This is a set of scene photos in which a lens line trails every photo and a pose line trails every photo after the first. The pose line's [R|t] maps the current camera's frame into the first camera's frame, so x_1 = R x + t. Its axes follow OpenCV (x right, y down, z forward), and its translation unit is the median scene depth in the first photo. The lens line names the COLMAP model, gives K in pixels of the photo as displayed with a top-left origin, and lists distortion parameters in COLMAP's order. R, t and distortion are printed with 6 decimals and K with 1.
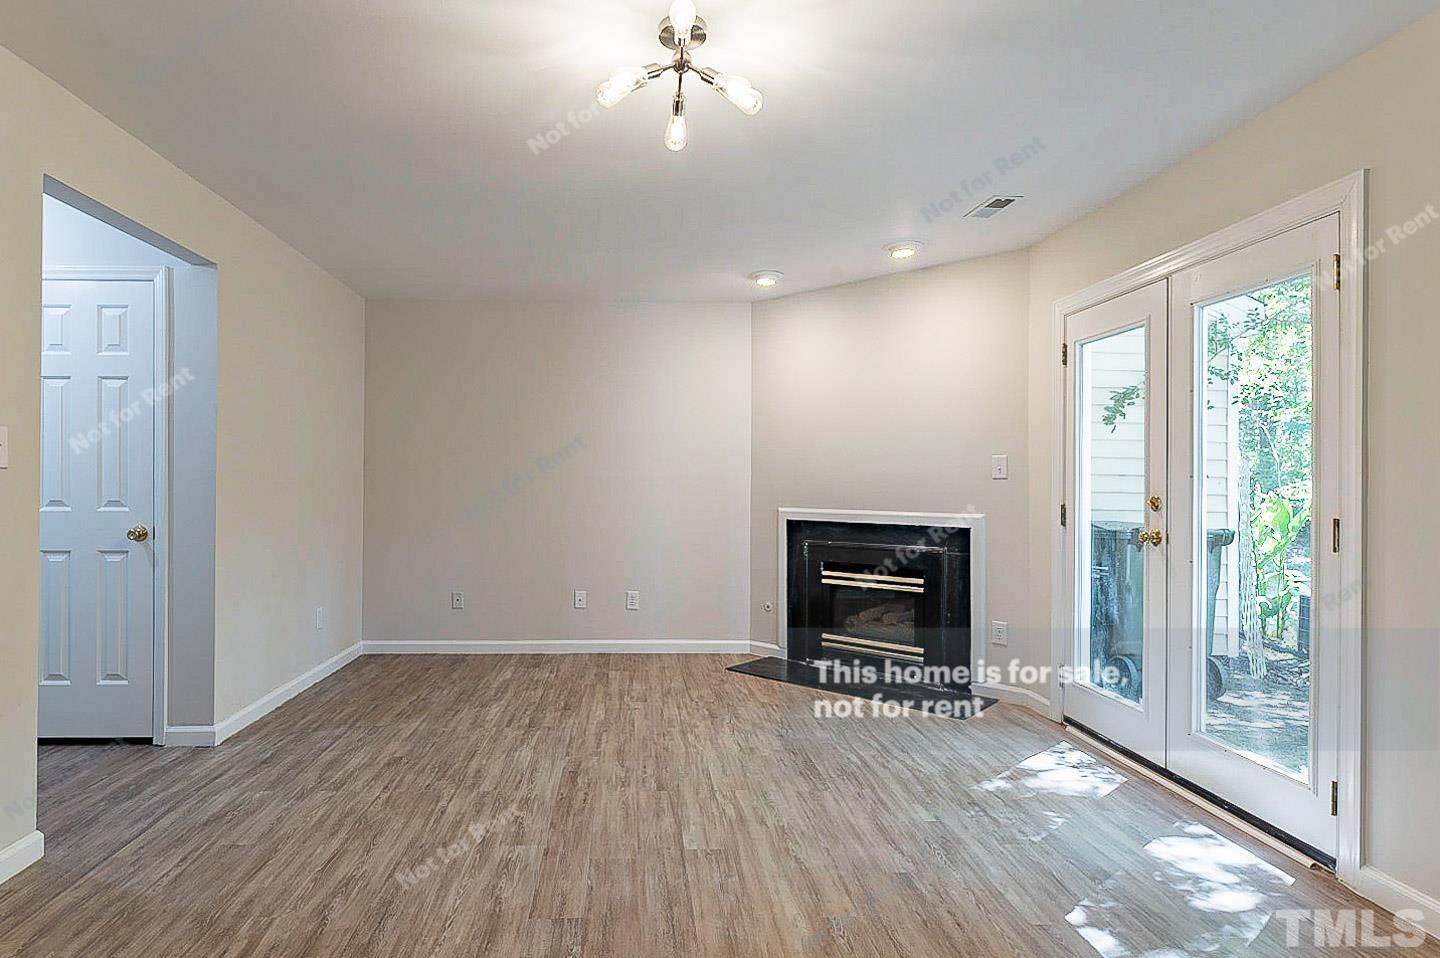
lens RADIAL K [[786.7, 0, 720.0], [0, 786.7, 479.0], [0, 0, 1]] dist [-0.000117, 0.000023]
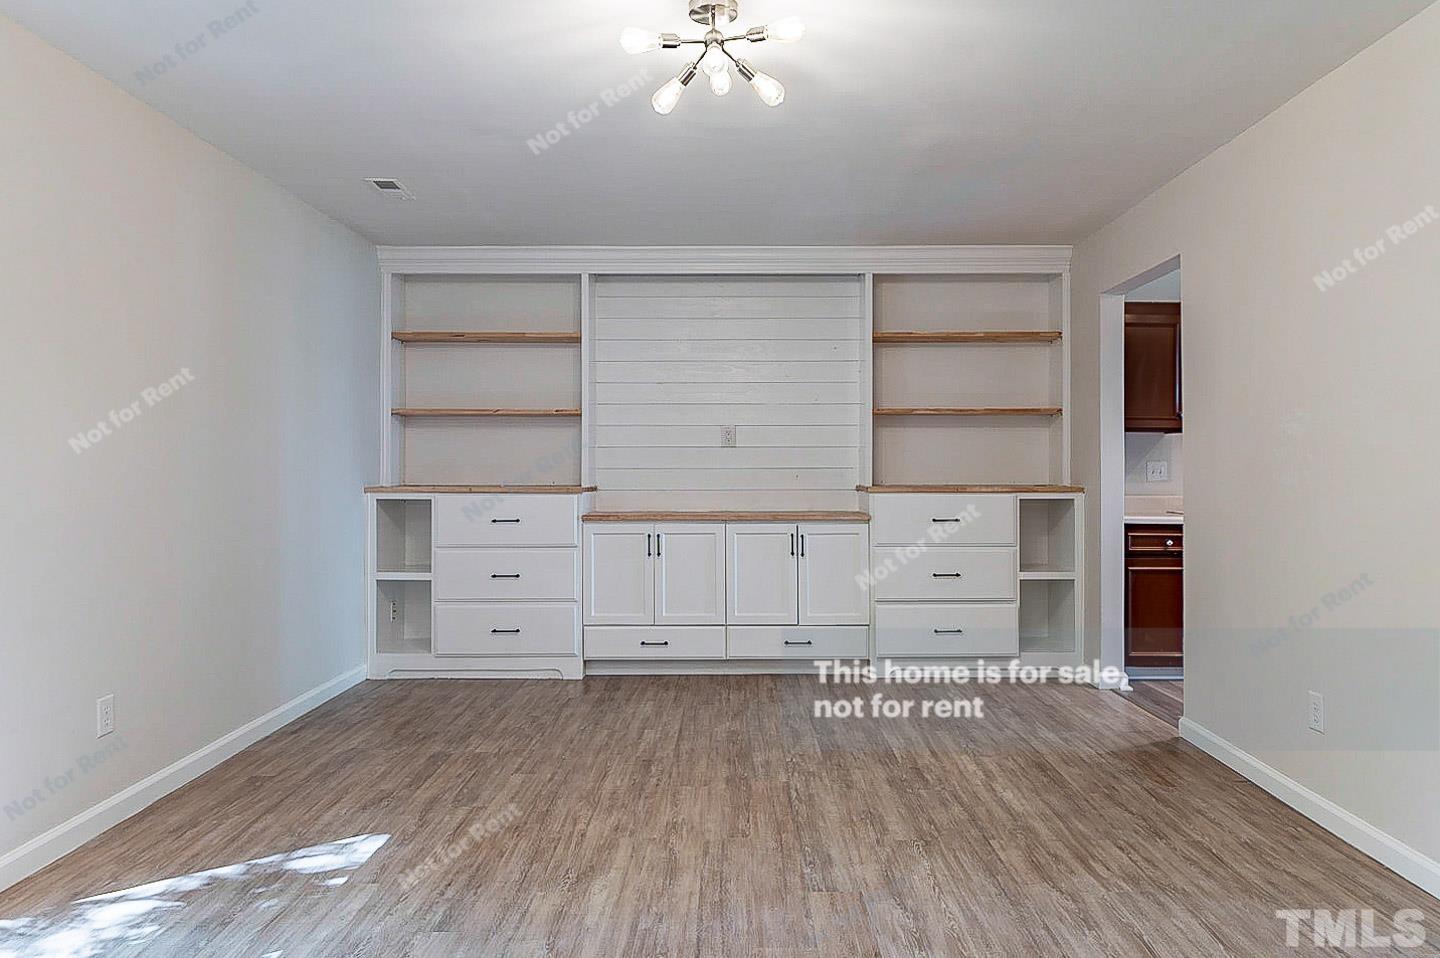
lens RADIAL K [[908.2, 0, 720.0], [0, 908.2, 479.0], [0, 0, 1]] dist [0.001524, 0.000857]
pose [[-0.991329, -0.005280, 0.131301, -0.124660], [-0.004989, 0.999984, 0.002549, 0.012985], [-0.131312, 0.001872, -0.991339, 1.278906]]
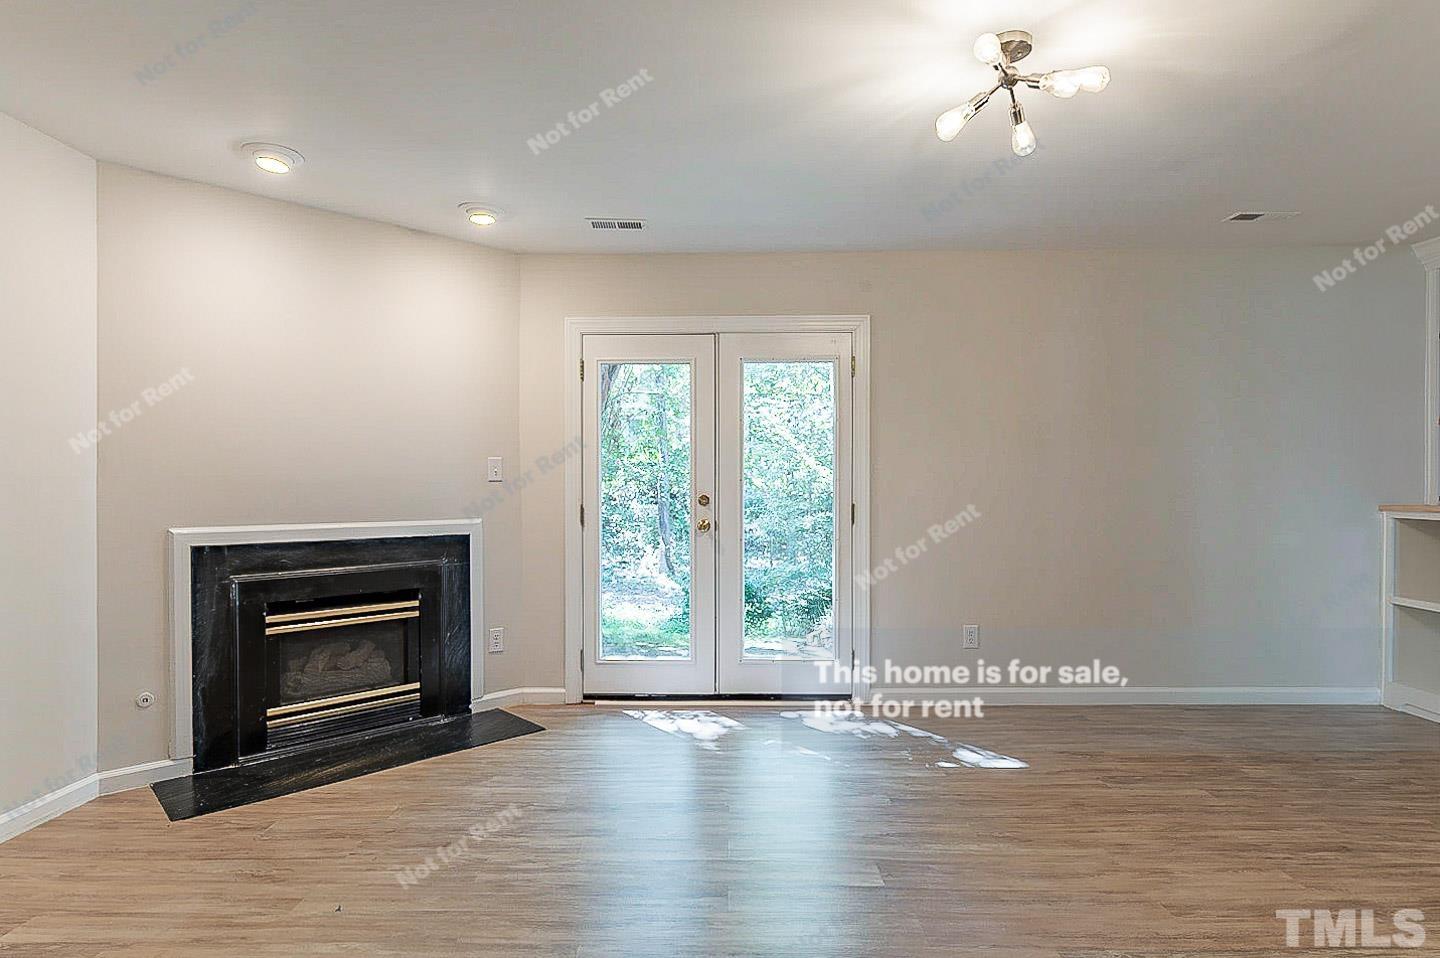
lens RADIAL K [[740.1, 0, 719.3], [0, 740.1, 487.7], [0, 0, 1]] dist [-0.000387, 0.000157]
pose [[0.115093, -0.004418, 0.993345, -0.638506], [-0.001031, 0.999989, 0.004567, 0.003511], [-0.993354, -0.001550, 0.115087, 0.761049]]
